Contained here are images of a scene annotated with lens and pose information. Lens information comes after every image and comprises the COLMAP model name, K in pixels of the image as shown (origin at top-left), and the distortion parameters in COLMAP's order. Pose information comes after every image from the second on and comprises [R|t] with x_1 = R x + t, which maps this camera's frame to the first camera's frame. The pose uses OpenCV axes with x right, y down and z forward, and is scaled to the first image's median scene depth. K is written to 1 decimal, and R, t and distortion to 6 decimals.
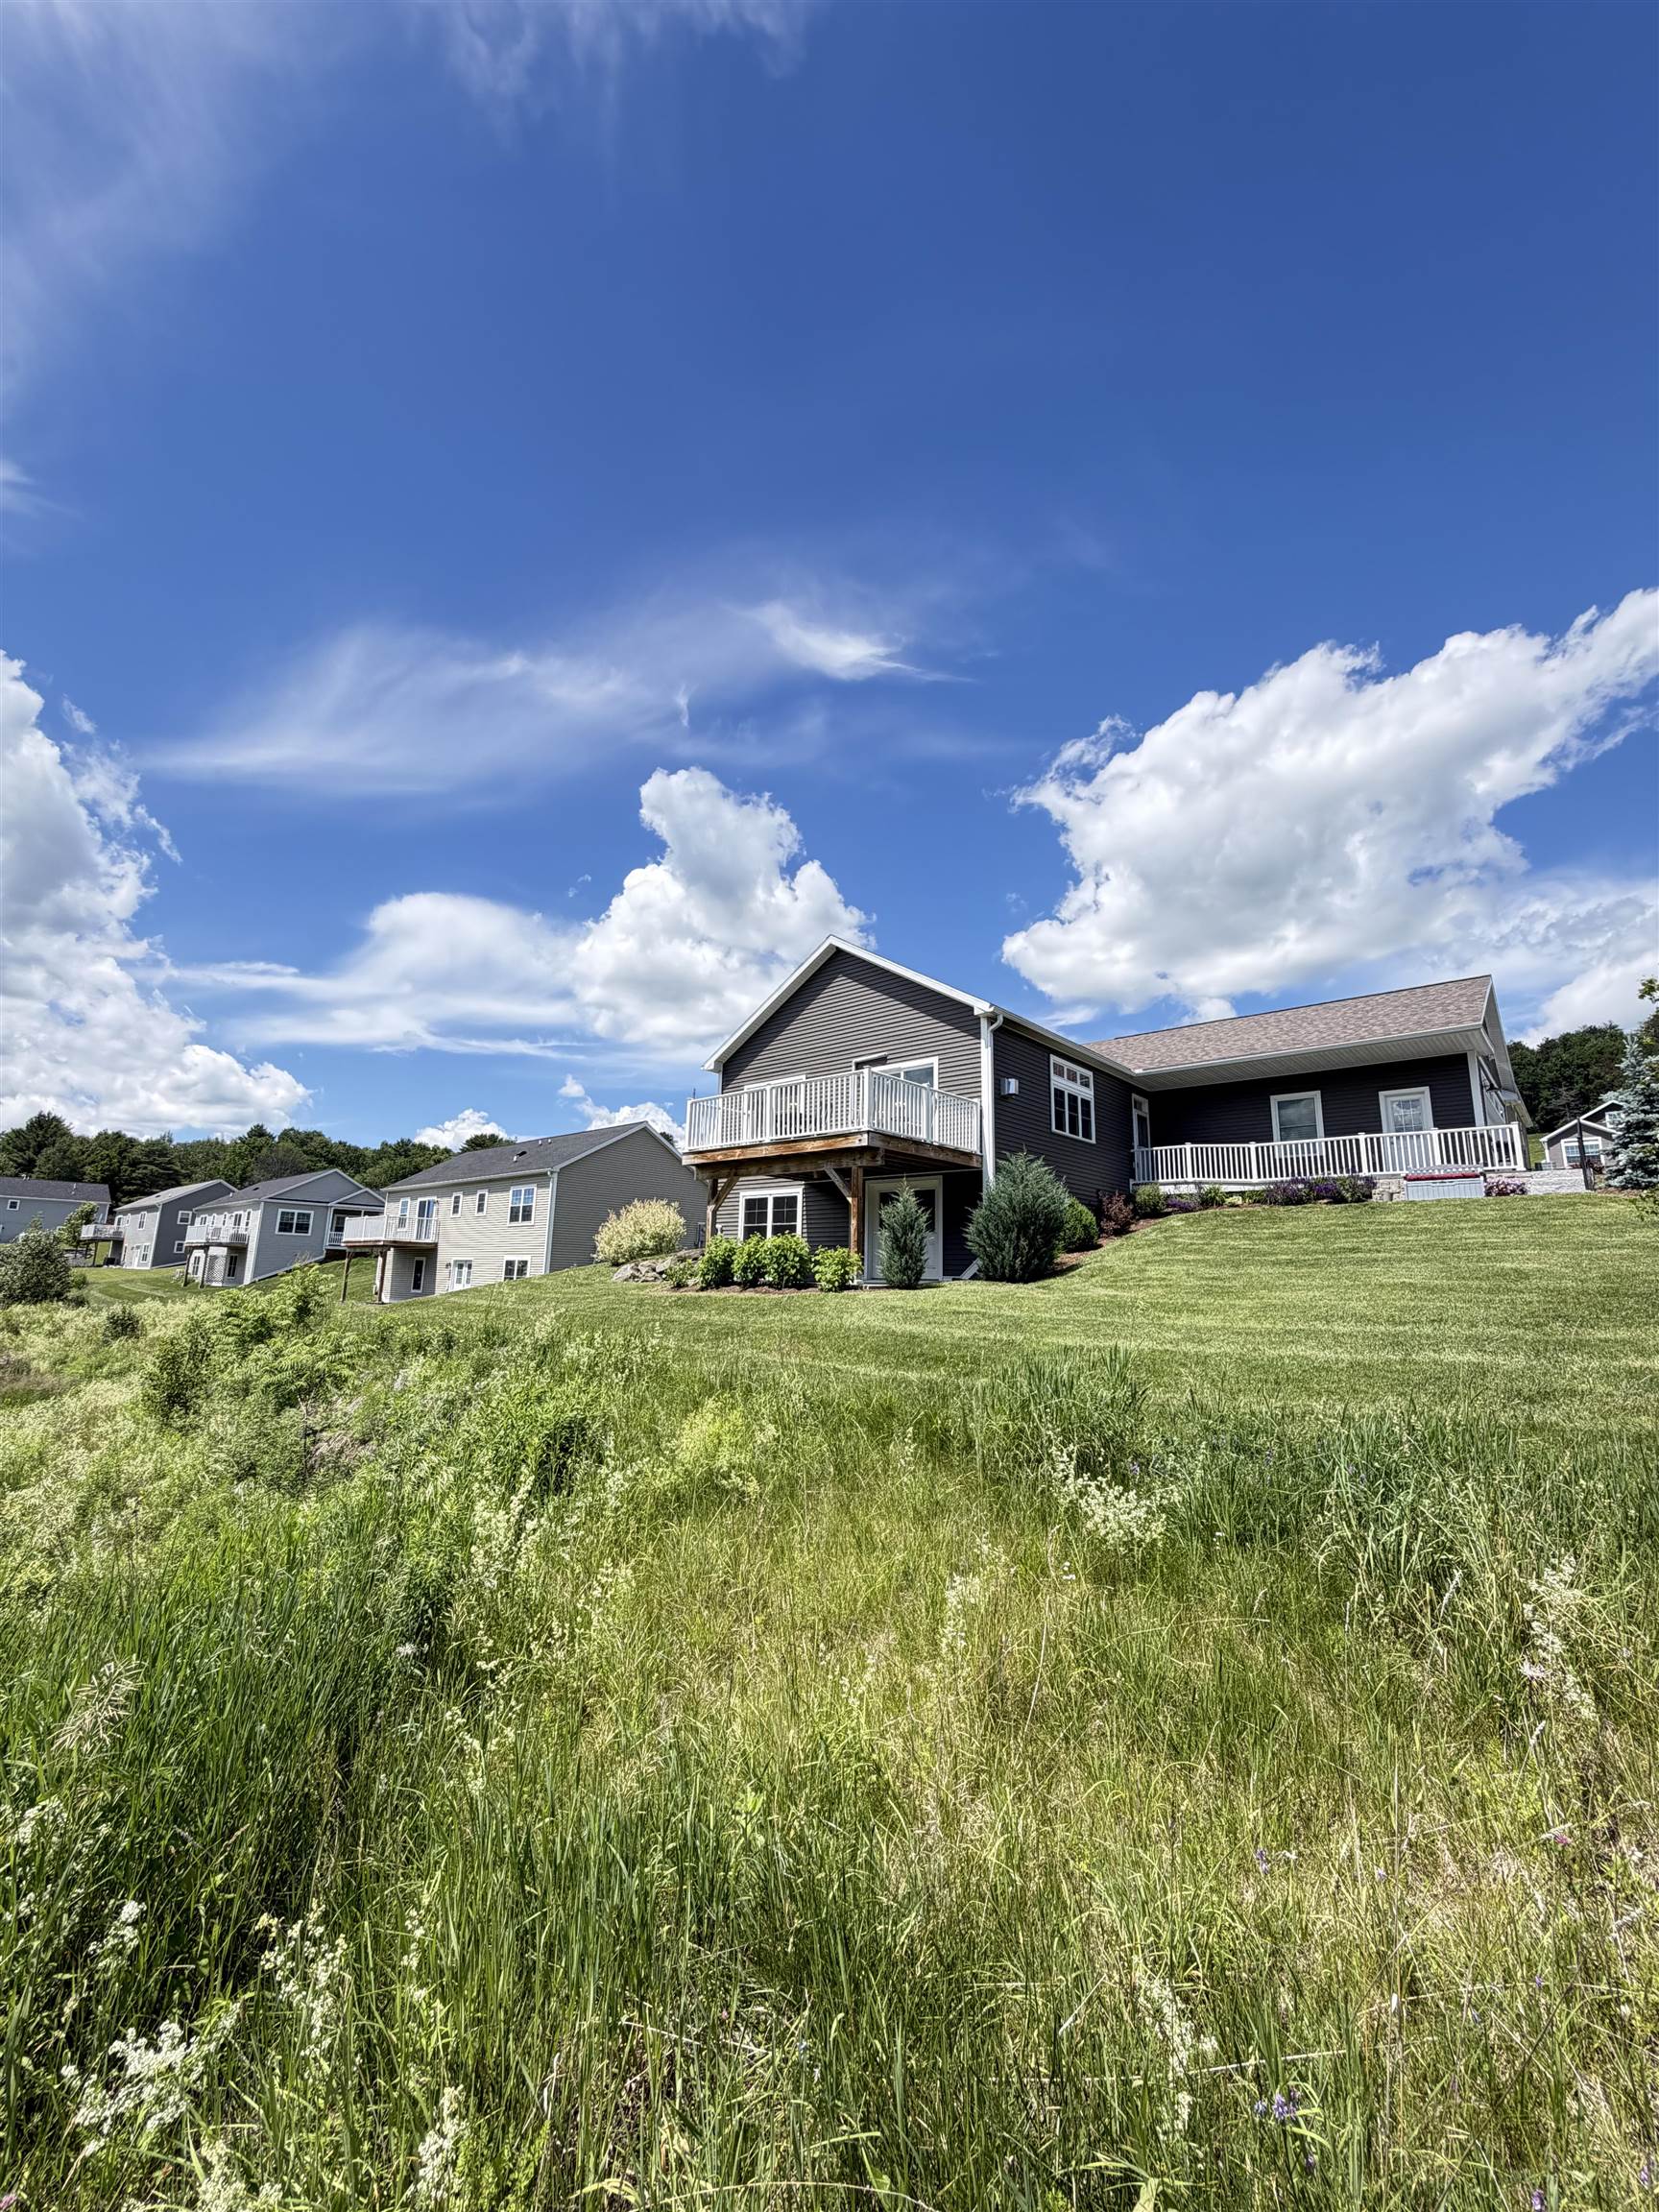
lens RADIAL K [[880.0, 0, 840.6], [0, 880.0, 1109.4], [0, 0, 1]] dist [-0.000262, -0.000983]
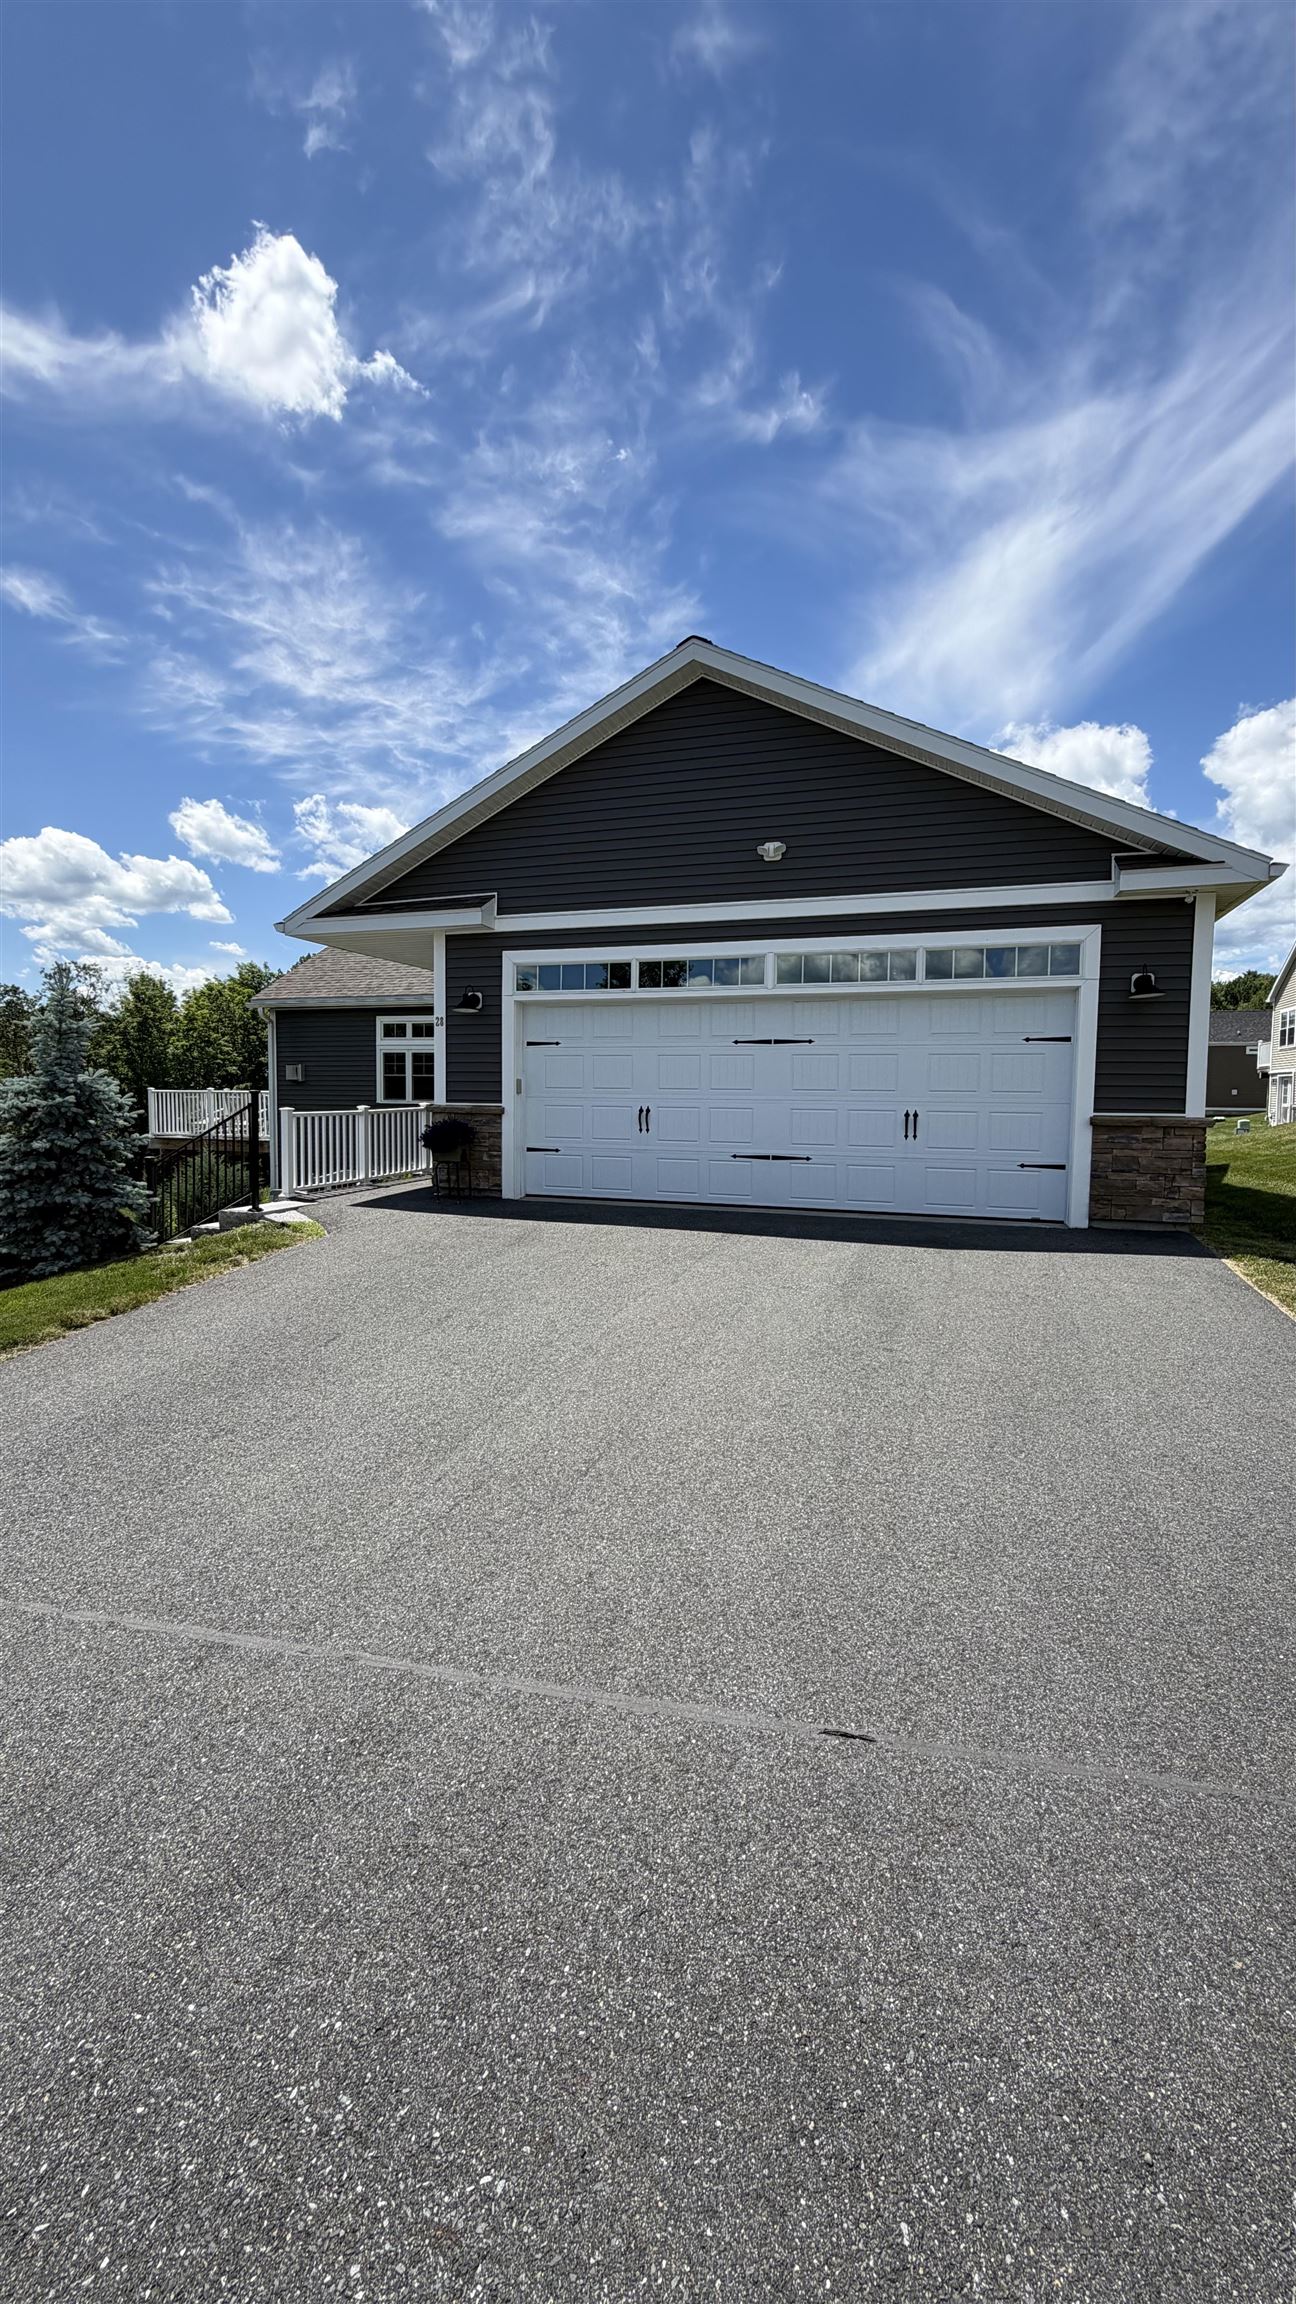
lens RADIAL K [[917.1, 0, 658.4], [0, 917.1, 1123.4], [0, 0, 1]] dist [0.004228, 0.000331]
pose [[0.378532, 0.015207, -0.925463, 1.390461], [0.177781, 0.980054, 0.088820, 0.014533], [0.908354, -0.198151, 0.368279, 1.011297]]
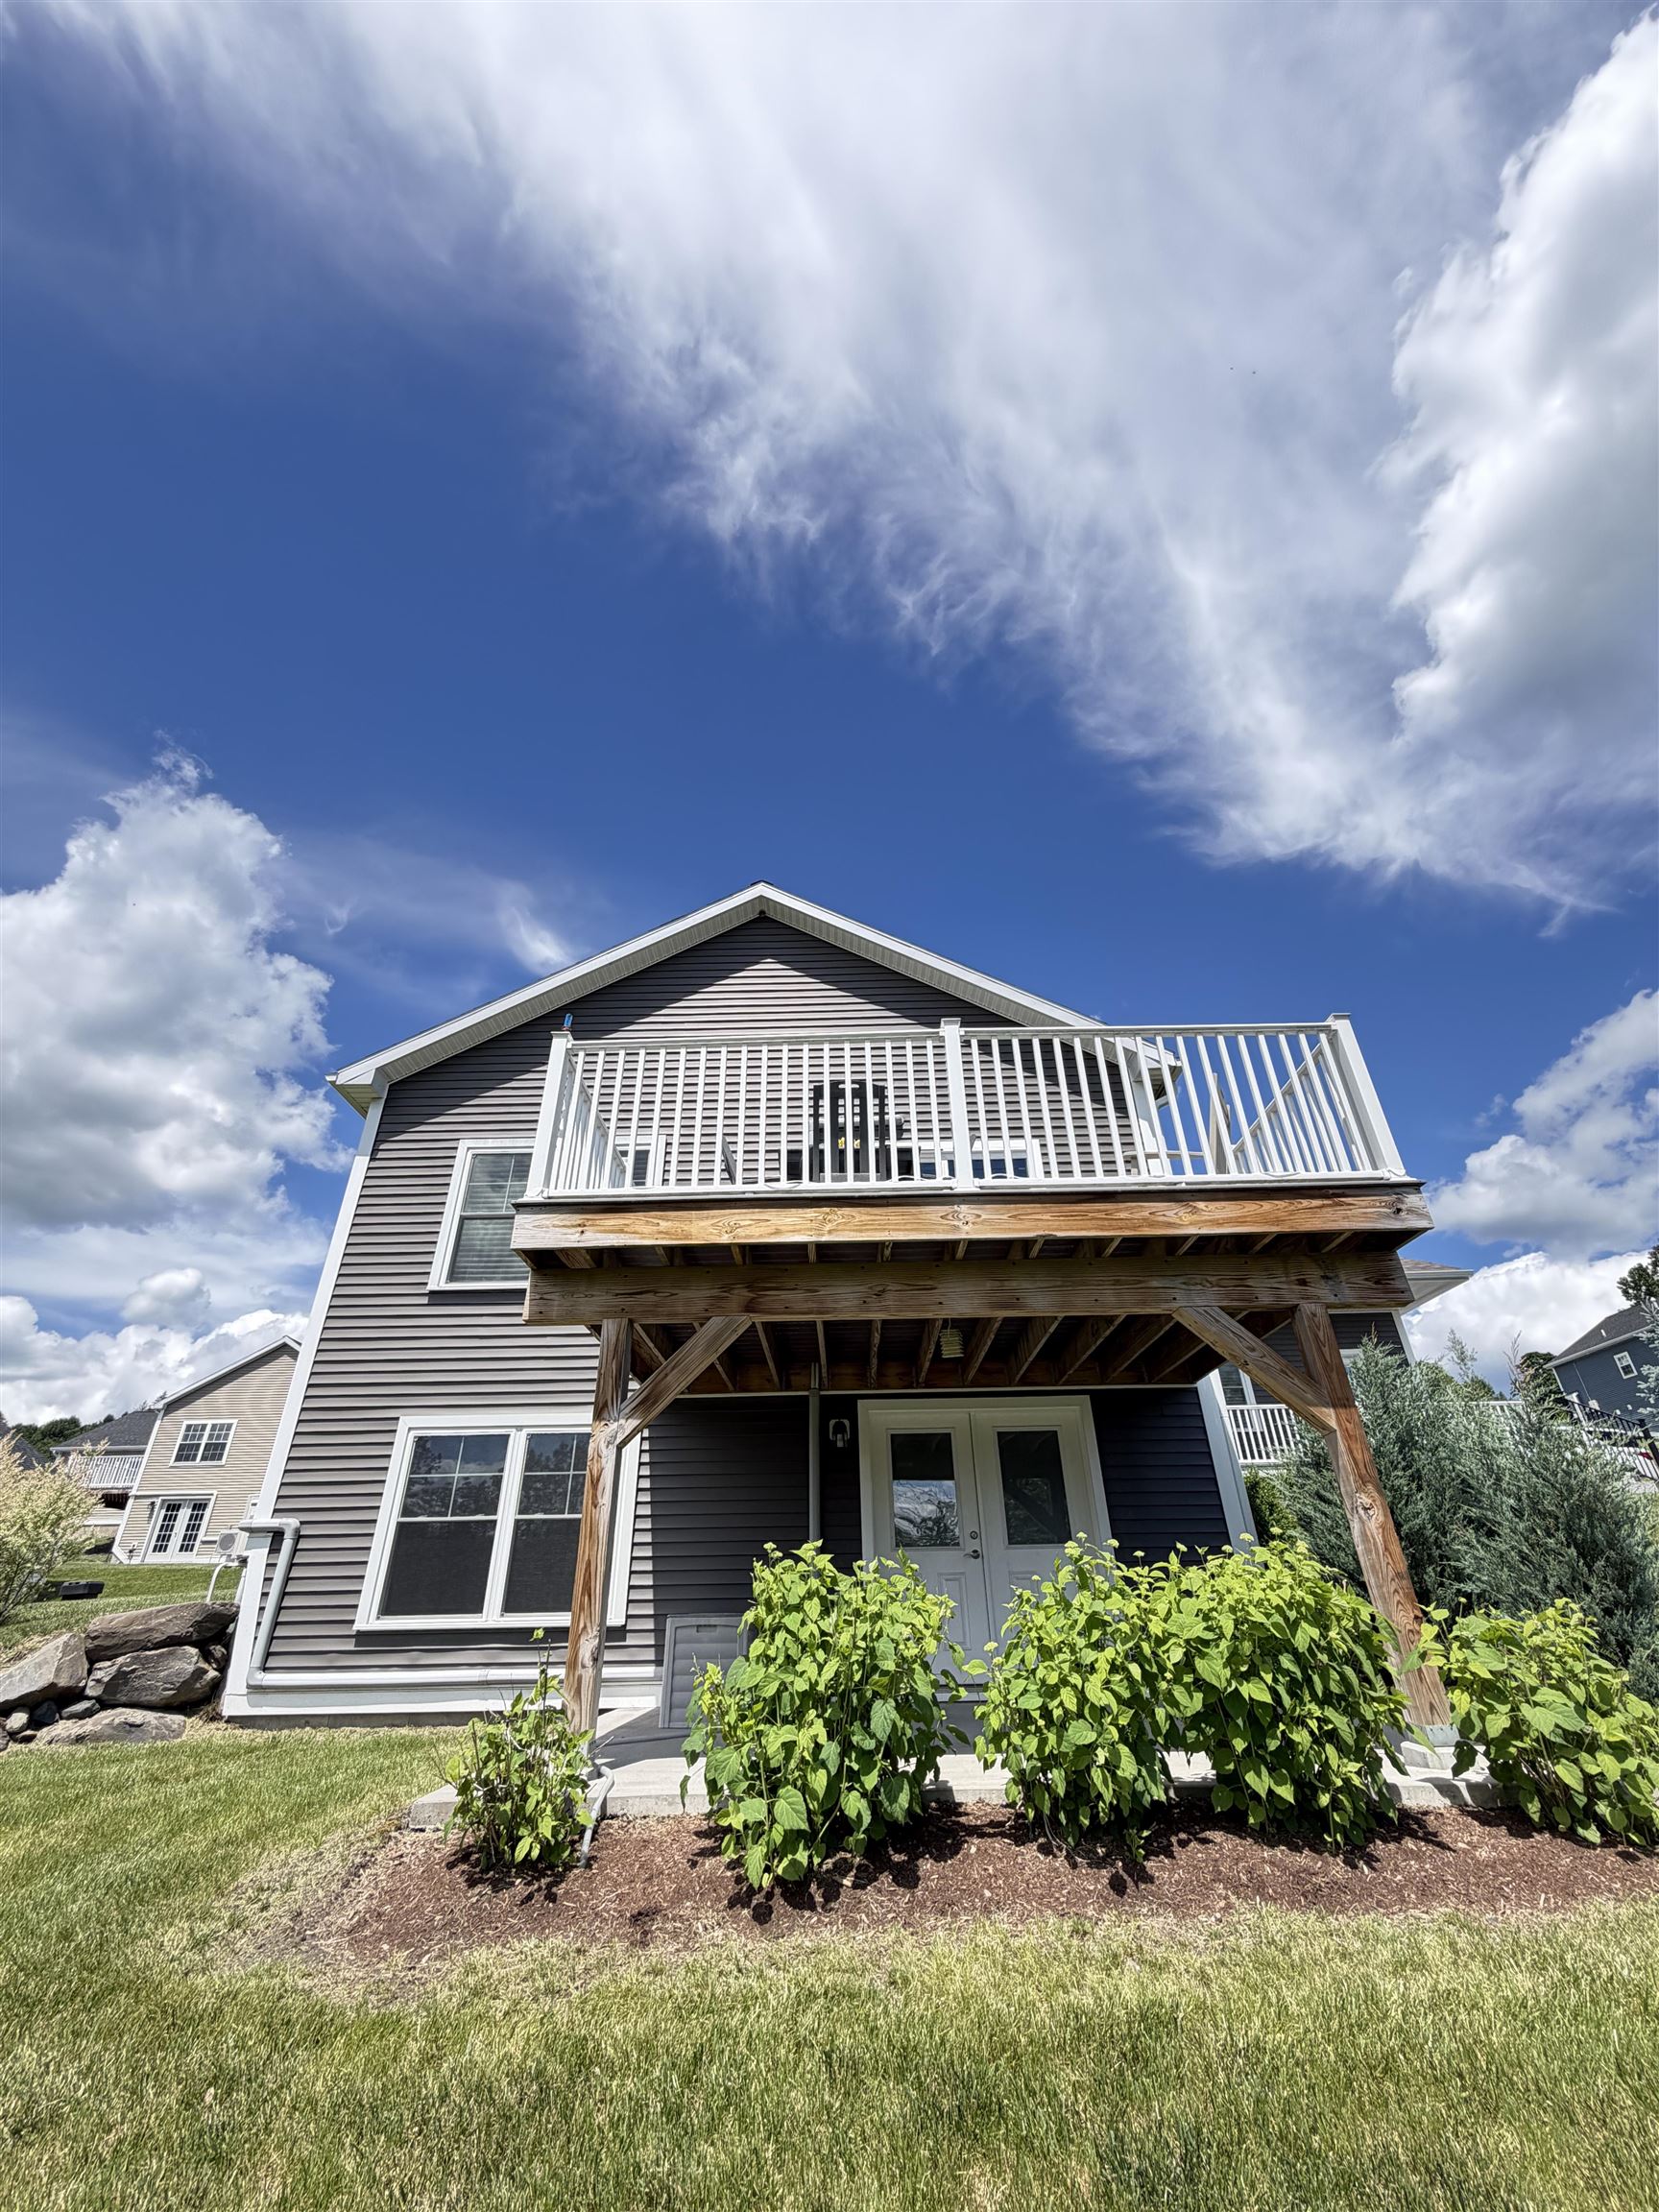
lens RADIAL K [[880.0, 0, 839.1], [0, 880.0, 1109.3], [0, 0, 1]] dist [-0.000262, -0.000983]
pose [[0.770281, 0.283854, 0.571047, -0.268732], [-0.087316, 0.933984, -0.346482, 0.107048], [-0.631699, 0.217027, 0.744215, 0.749661]]
